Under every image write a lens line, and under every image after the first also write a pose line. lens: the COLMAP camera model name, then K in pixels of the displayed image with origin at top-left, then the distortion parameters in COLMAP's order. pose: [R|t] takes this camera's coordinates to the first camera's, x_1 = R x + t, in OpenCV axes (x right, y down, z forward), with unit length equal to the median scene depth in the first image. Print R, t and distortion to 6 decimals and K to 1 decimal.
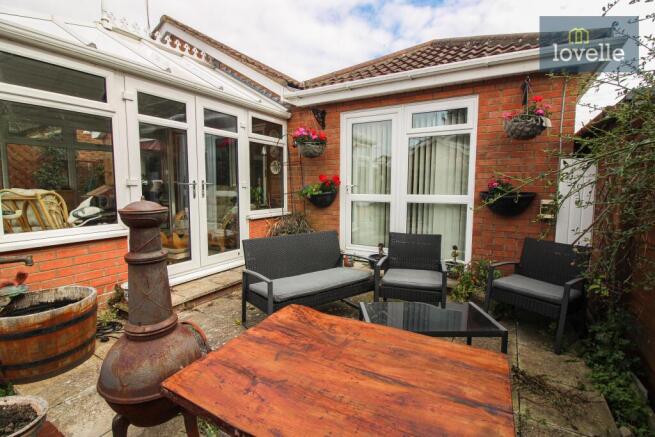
lens RADIAL K [[307.4, 0, 324.6], [0, 307.4, 217.4], [0, 0, 1]] dist [0.006027, -0.001381]
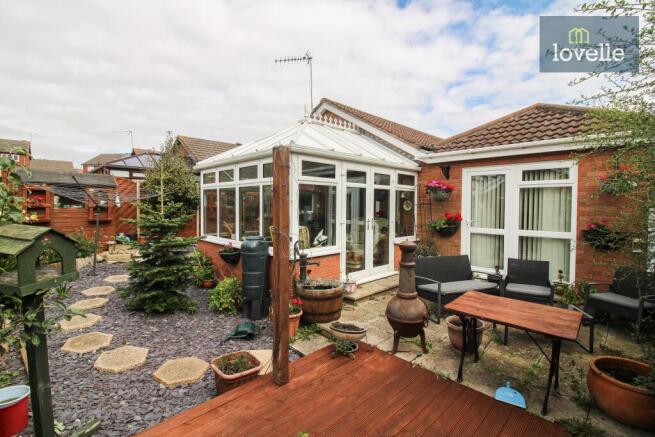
lens RADIAL K [[307.4, 0, 330.1], [0, 307.4, 214.2], [0, 0, 1]] dist [0.006027, -0.001381]
pose [[0.966443, 0.010108, -0.256683, -0.184661], [-0.029564, 0.996963, -0.072049, -0.021803], [0.255175, 0.077220, 0.963806, -0.514315]]
